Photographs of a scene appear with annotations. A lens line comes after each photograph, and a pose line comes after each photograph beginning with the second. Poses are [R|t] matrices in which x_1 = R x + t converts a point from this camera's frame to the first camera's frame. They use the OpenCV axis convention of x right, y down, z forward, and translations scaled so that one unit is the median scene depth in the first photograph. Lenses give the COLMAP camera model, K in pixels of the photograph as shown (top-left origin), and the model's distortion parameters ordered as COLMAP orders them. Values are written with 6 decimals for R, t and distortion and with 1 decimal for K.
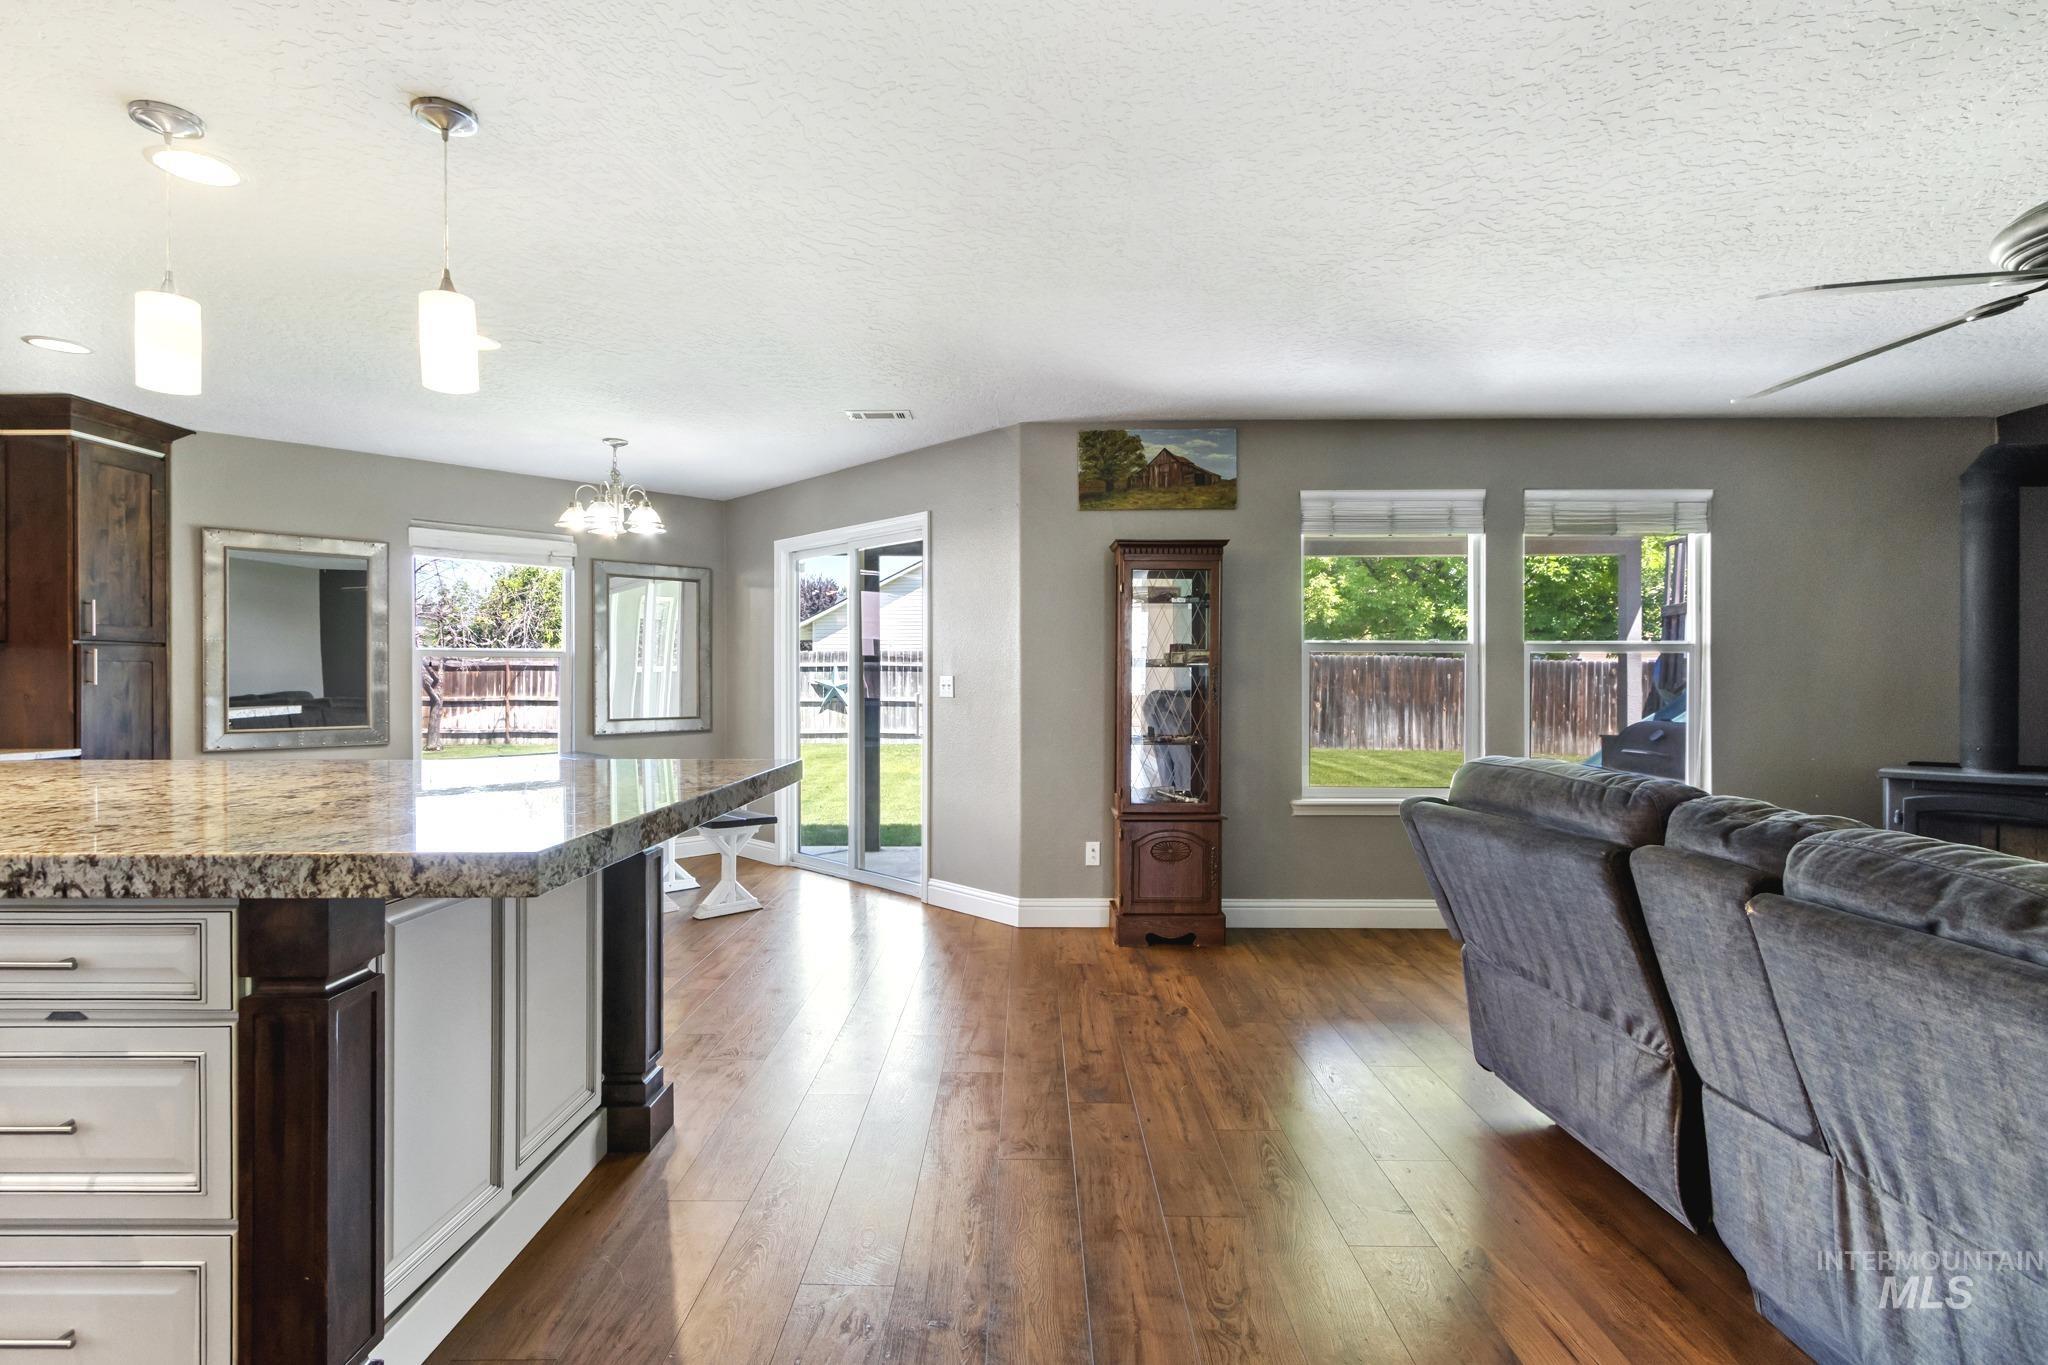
lens RADIAL K [[991.8, 0, 1037.4], [0, 991.8, 683.1], [0, 0, 1]] dist [0.003730, 0.000470]
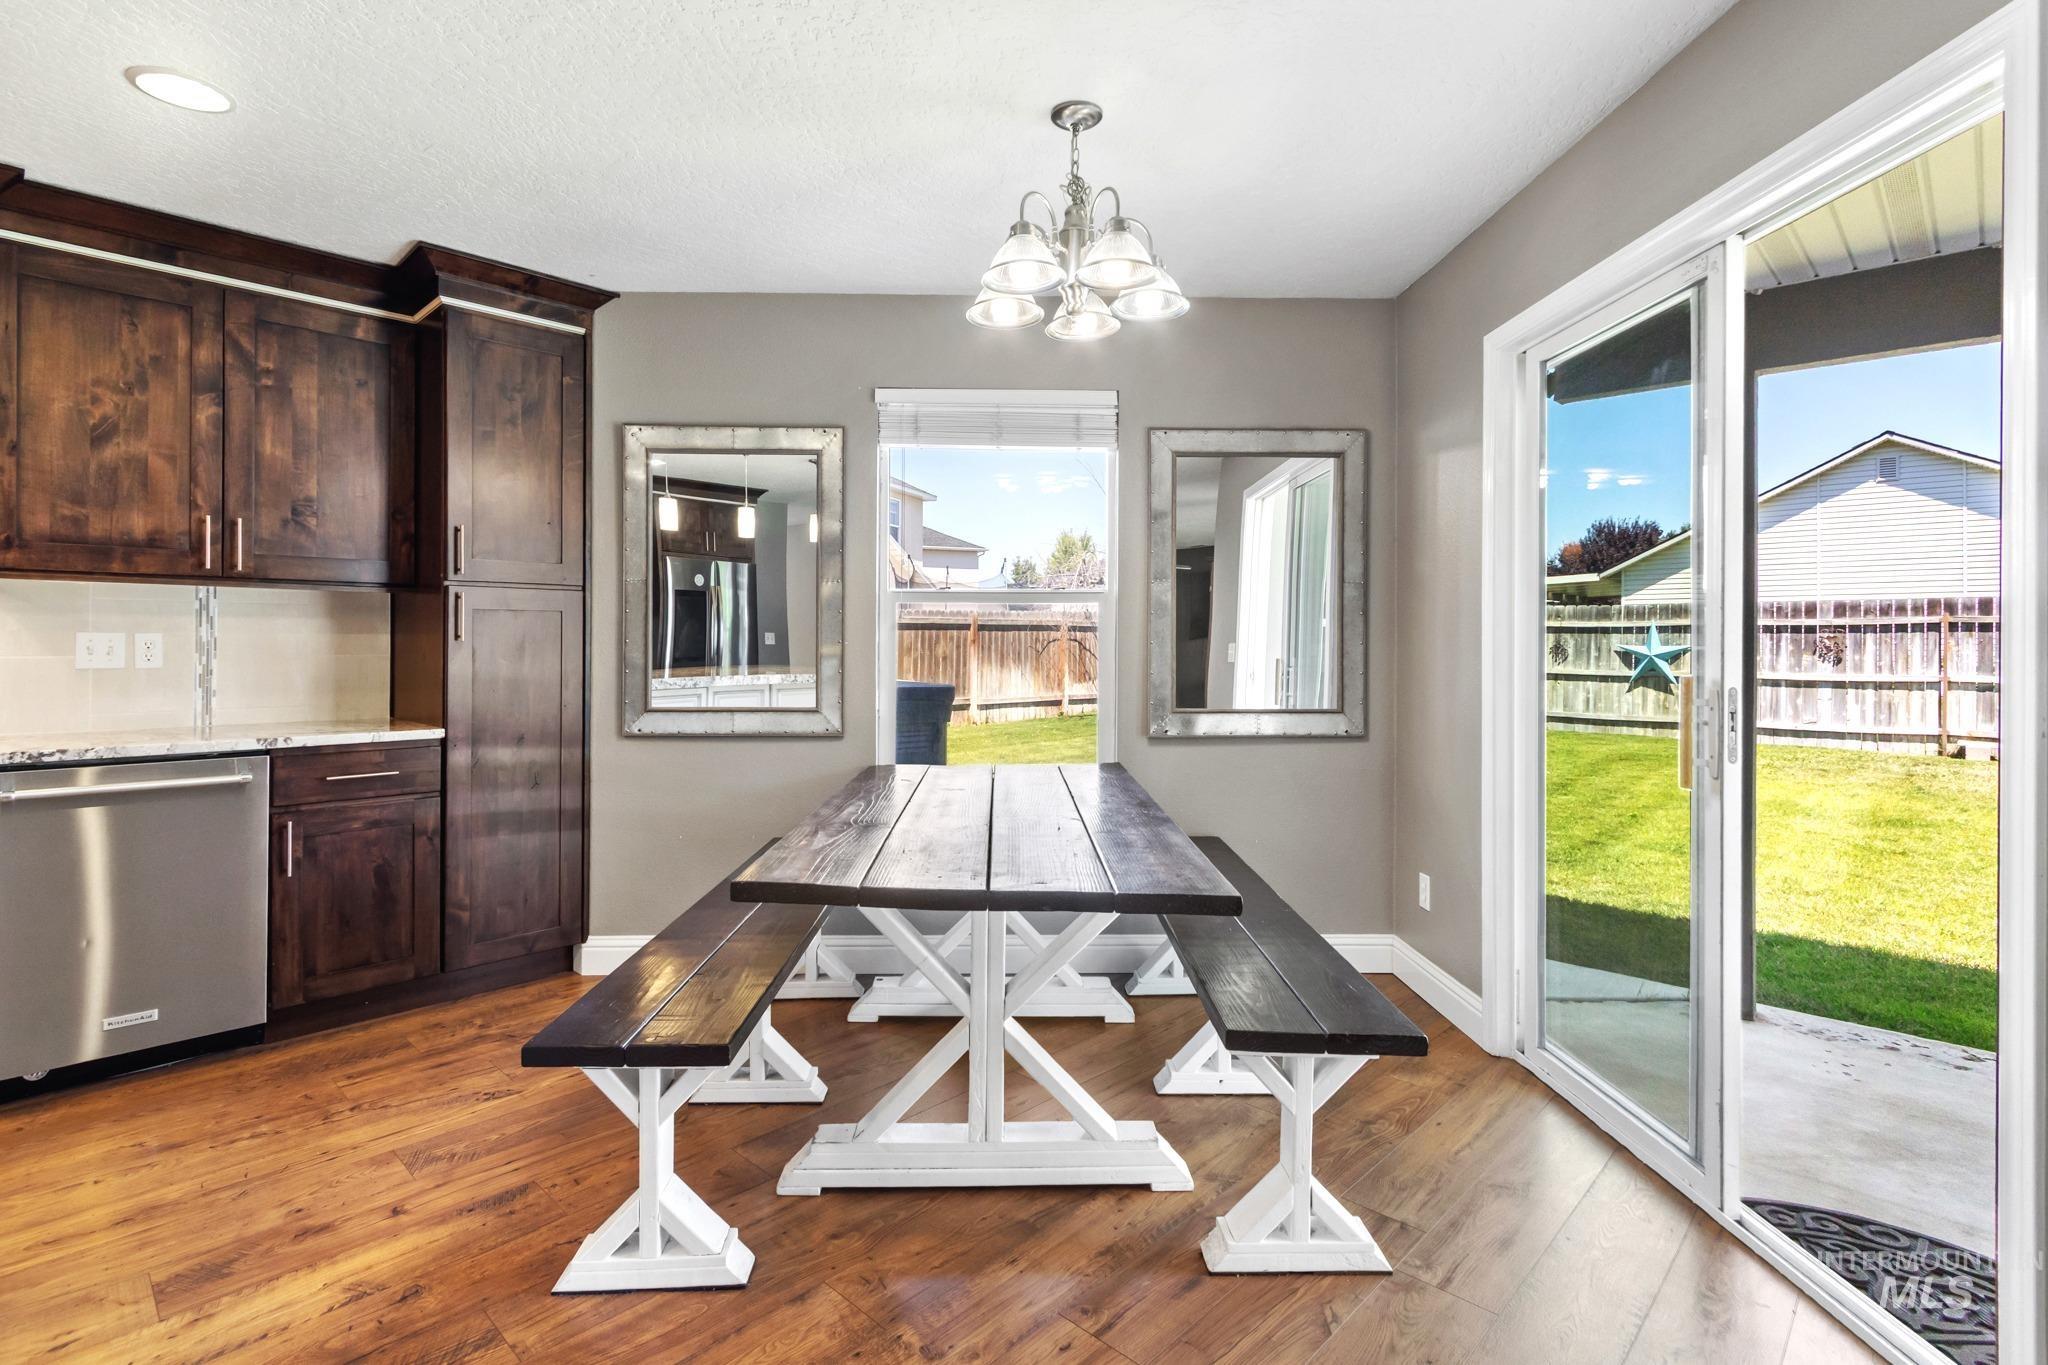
lens RADIAL K [[1002.0, 0, 1015.7], [0, 1002.0, 636.3], [0, 0, 1]] dist [0.004746, 0.000431]
pose [[0.718623, 0.000489, -0.695399, -0.129842], [-0.008895, 0.999924, -0.008490, 0.000532], [0.695343, 0.012287, 0.718573, 0.679332]]
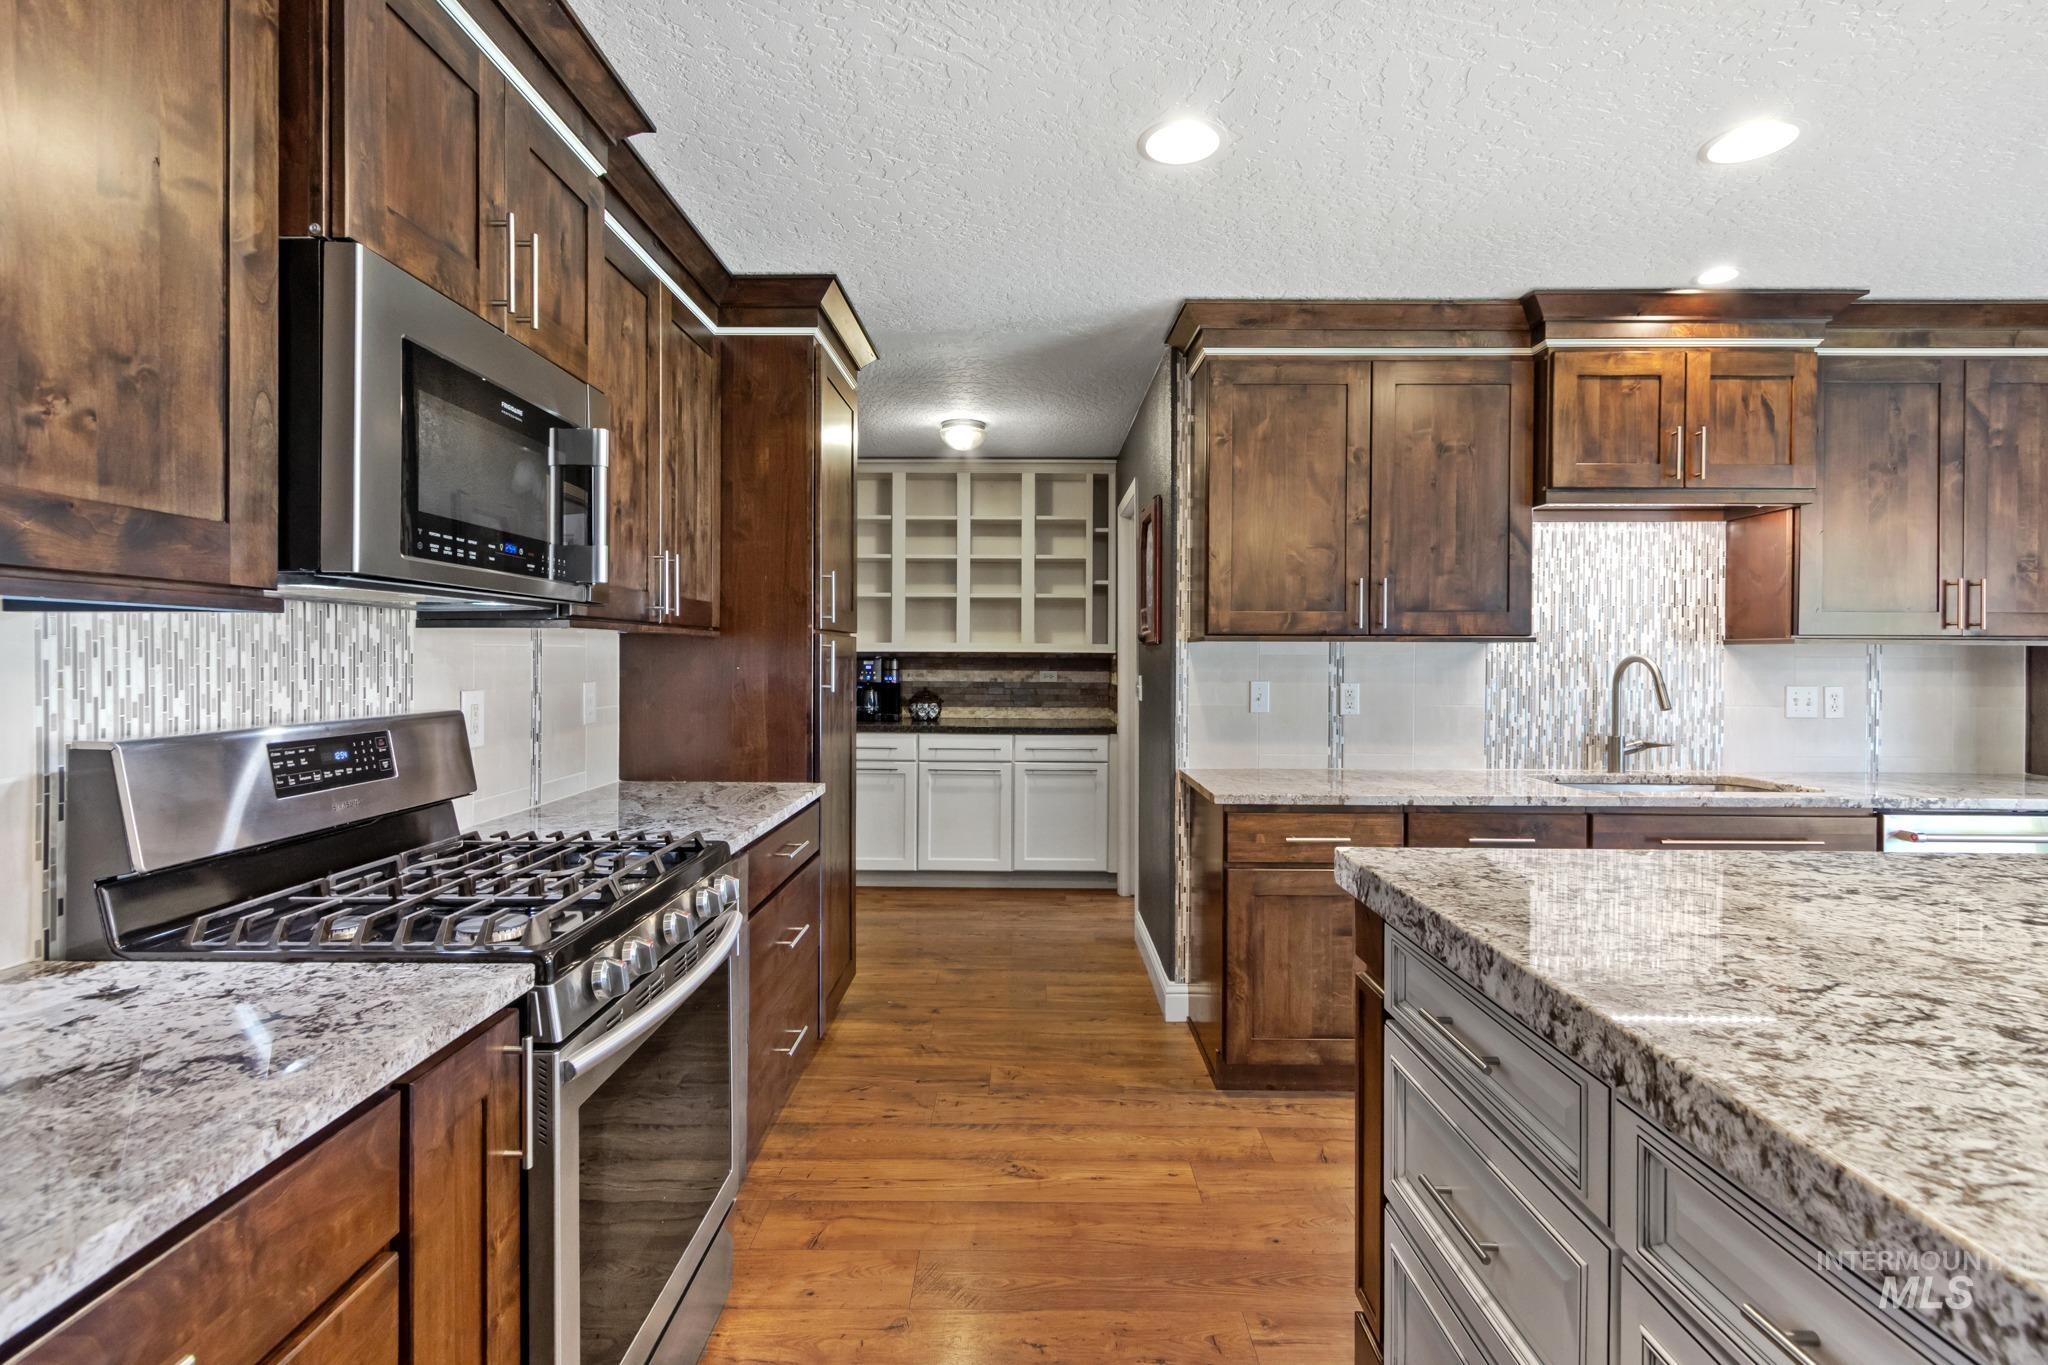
lens RADIAL K [[959.1, 0, 1007.8], [0, 959.1, 662.8], [0, 0, 1]] dist [0.001660, -0.000295]
pose [[-0.013843, 0.006292, -0.999884, -0.287944], [-0.008219, 0.999946, 0.006406, -0.019072], [0.999870, 0.008307, -0.013791, 0.171352]]
